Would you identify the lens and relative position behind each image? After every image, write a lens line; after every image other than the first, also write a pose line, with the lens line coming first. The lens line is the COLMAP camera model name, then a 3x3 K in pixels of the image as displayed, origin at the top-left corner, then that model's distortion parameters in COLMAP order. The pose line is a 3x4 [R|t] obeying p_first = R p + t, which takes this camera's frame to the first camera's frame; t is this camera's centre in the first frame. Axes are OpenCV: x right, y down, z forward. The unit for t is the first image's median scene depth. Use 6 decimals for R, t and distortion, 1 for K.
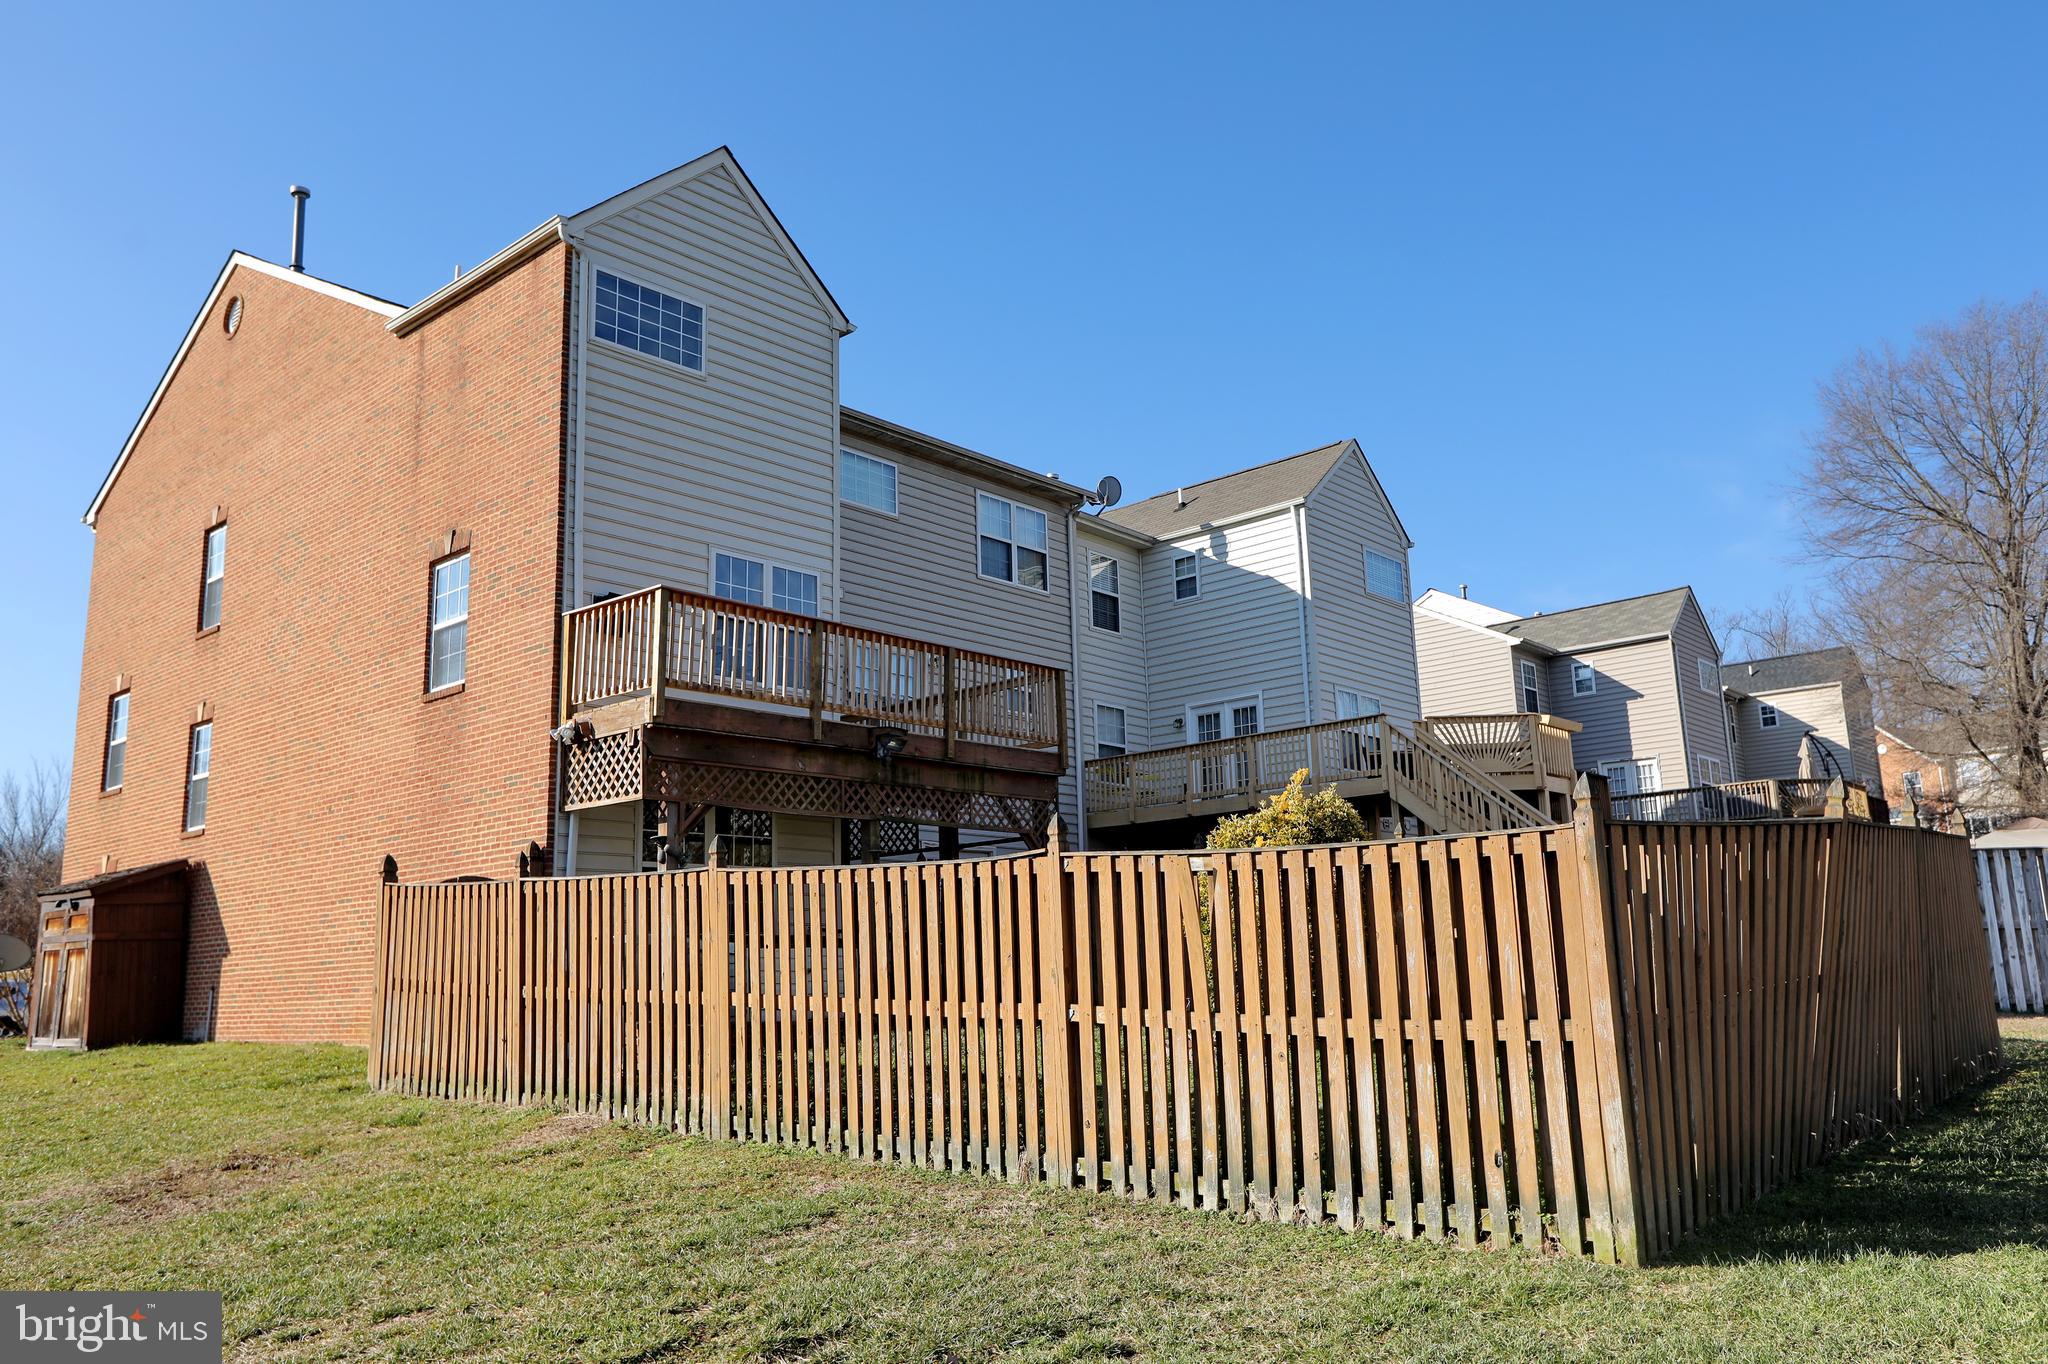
lens RADIAL K [[1545.9, 0, 1024.0], [0, 1545.9, 682.0], [0, 0, 1]] dist [-0.040319, 0.000047]
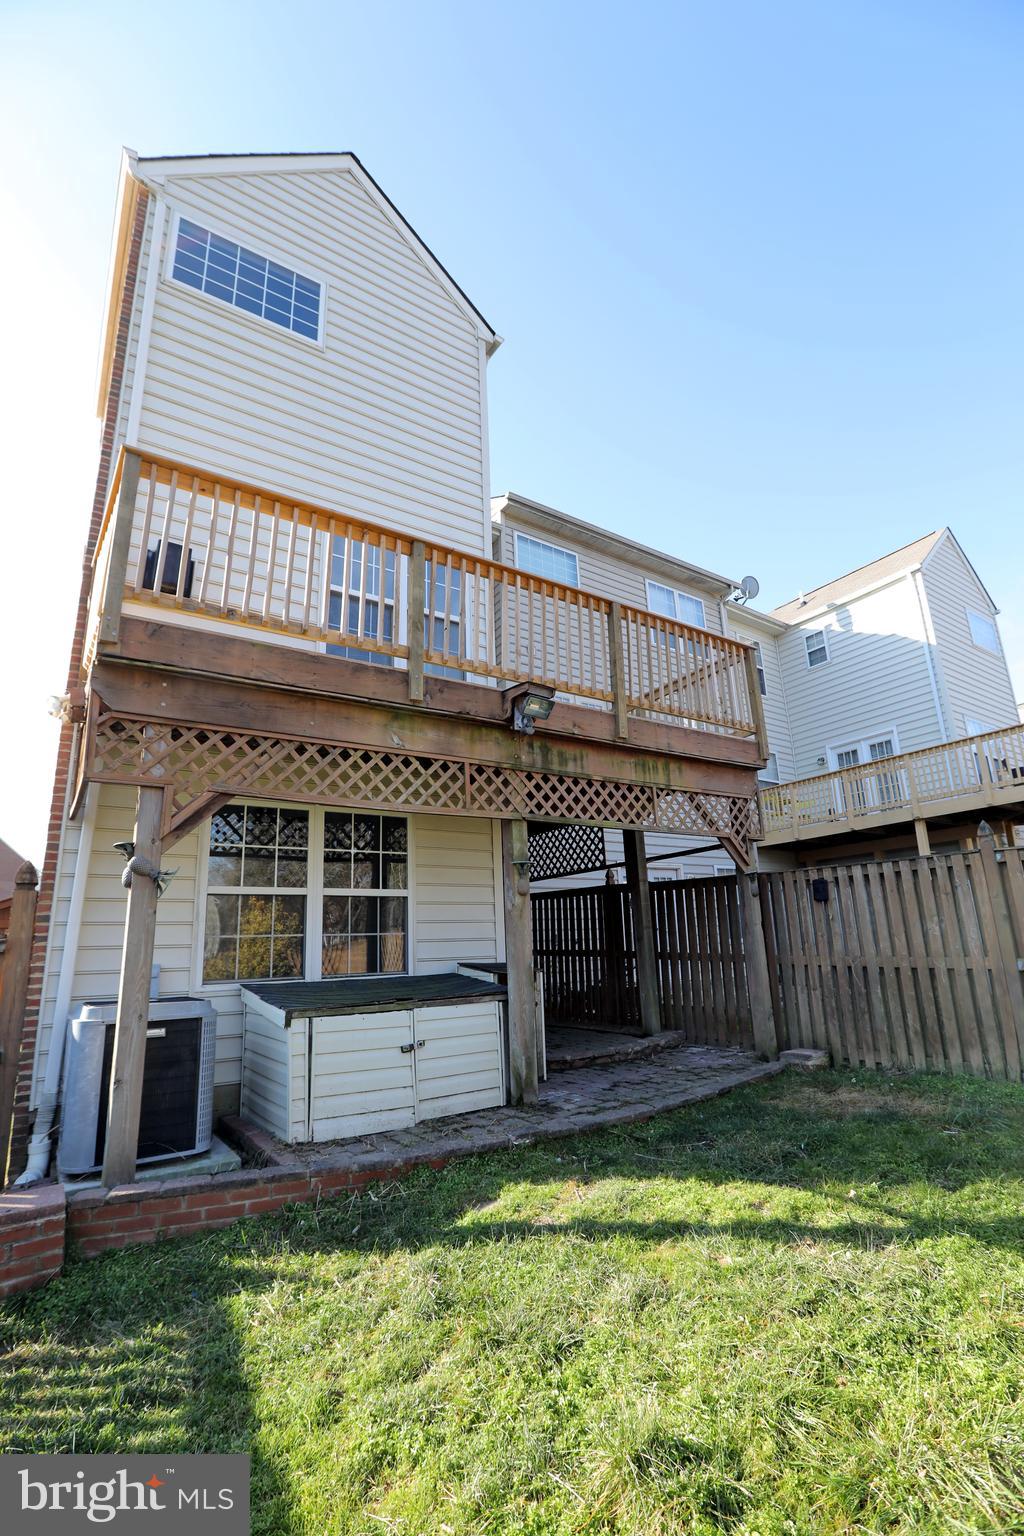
lens RADIAL K [[717.7, 0, 512.0], [0, 717.7, 768.0], [0, 0, 1]] dist [-0.058822, 0.019188]
pose [[0.970867, -0.068761, -0.229540, -0.020046], [0.058872, 0.997029, -0.049663, 0.076237], [0.232273, 0.034702, 0.972031, 0.628262]]
